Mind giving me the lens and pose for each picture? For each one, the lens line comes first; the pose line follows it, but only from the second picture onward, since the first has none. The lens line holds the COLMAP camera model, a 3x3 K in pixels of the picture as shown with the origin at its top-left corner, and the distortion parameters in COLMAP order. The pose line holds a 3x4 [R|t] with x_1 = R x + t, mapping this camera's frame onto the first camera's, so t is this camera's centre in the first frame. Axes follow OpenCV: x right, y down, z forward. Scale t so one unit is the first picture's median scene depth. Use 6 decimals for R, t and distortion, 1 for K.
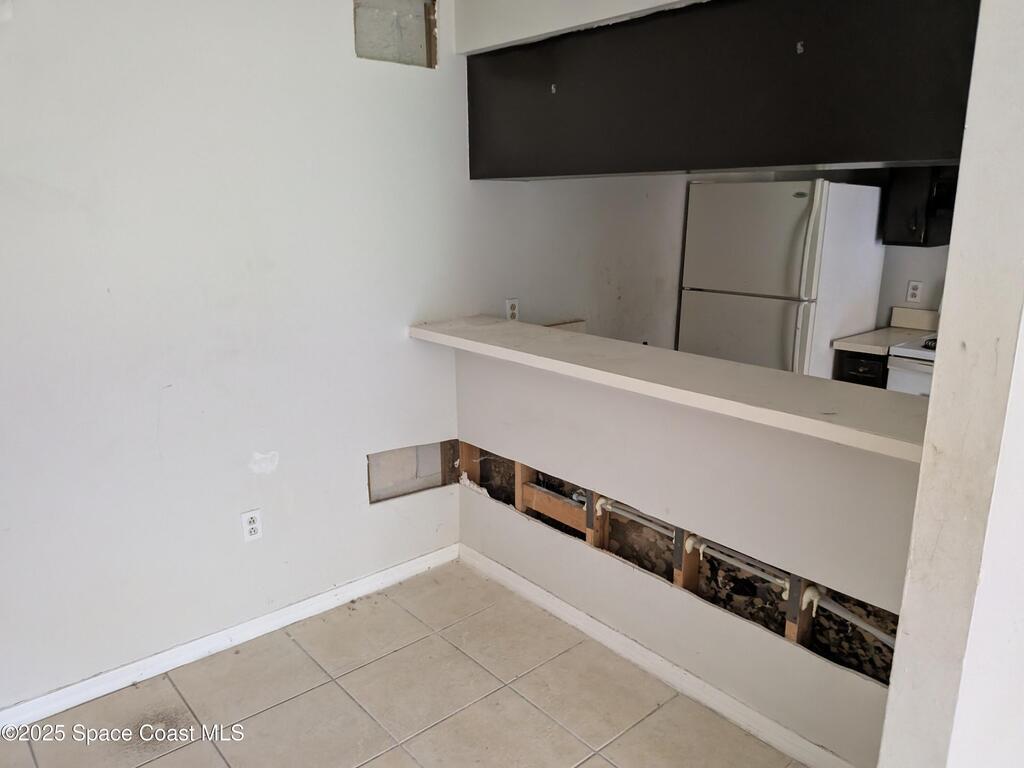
lens RADIAL K [[739.9, 0, 542.0], [0, 739.9, 393.4], [0, 0, 1]] dist [0.040346, -0.073707]
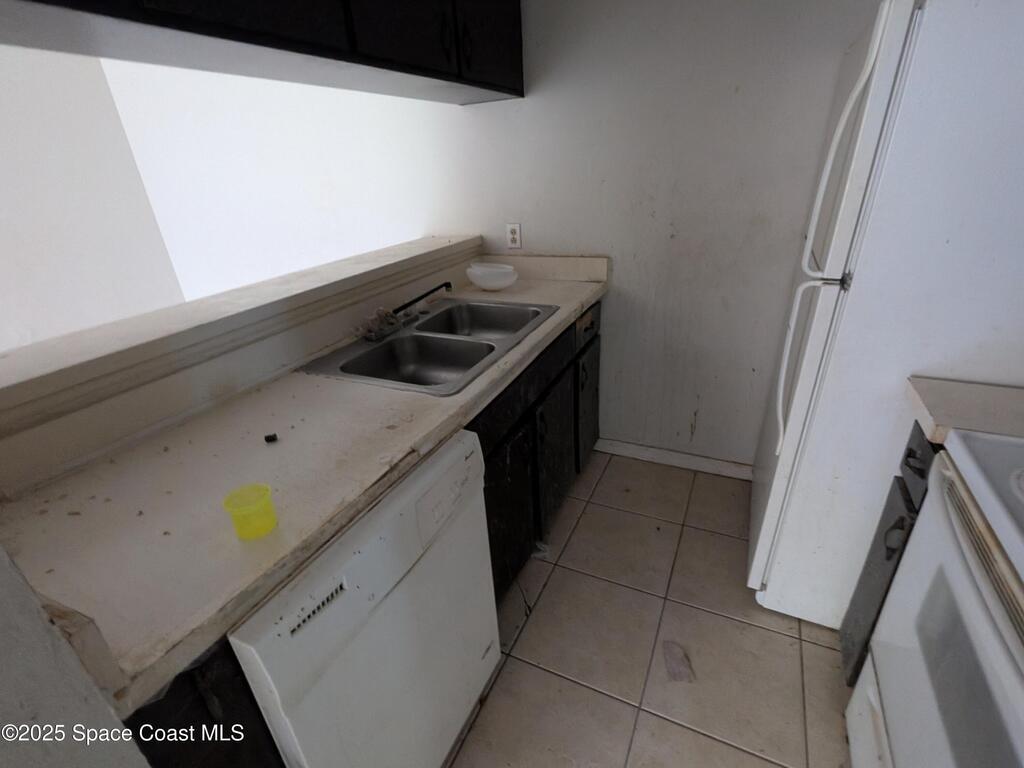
lens RADIAL K [[485.2, 0, 503.2], [0, 485.2, 386.7], [0, 0, 1]] dist [-0.007309, 0.001776]
pose [[0.365119, 0.369344, -0.854560, 0.525167], [-0.172944, 0.928865, 0.327567, -0.112729], [0.914756, 0.028190, 0.403022, 0.592304]]
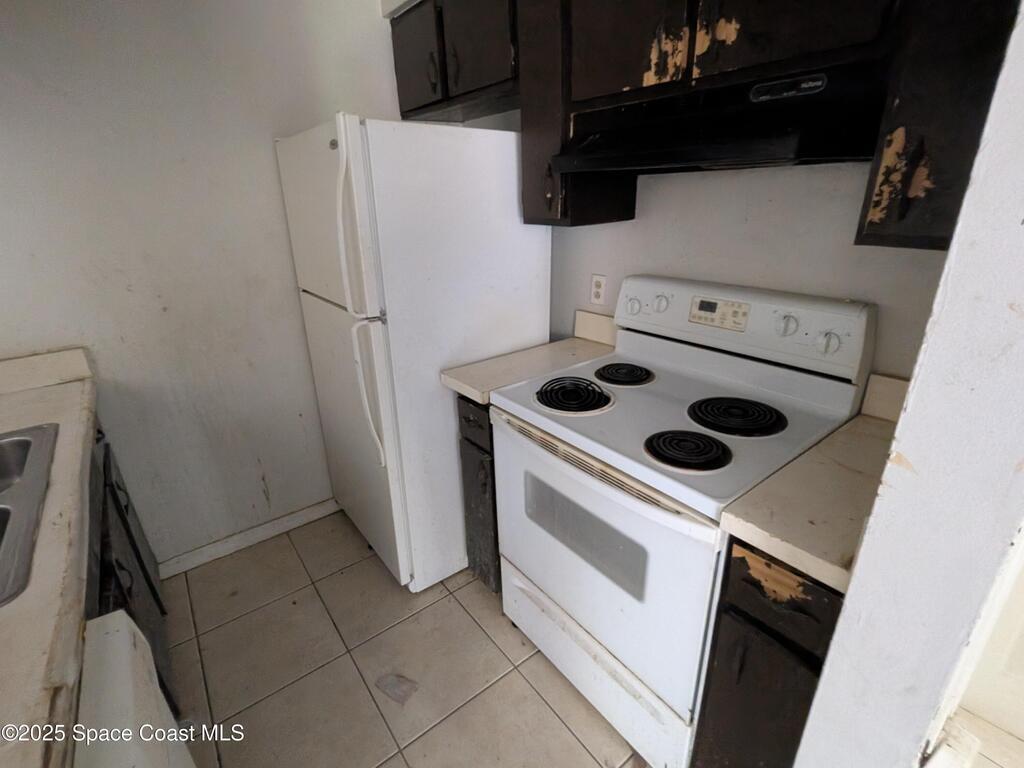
lens RADIAL K [[485.2, 0, 507.4], [0, 485.2, 389.5], [0, 0, 1]] dist [-0.007309, 0.001776]
pose [[0.995922, 0.000132, -0.090223, 0.458812], [0.011292, 0.991954, 0.126091, -0.102375], [0.089513, -0.126596, 0.987907, 0.526397]]
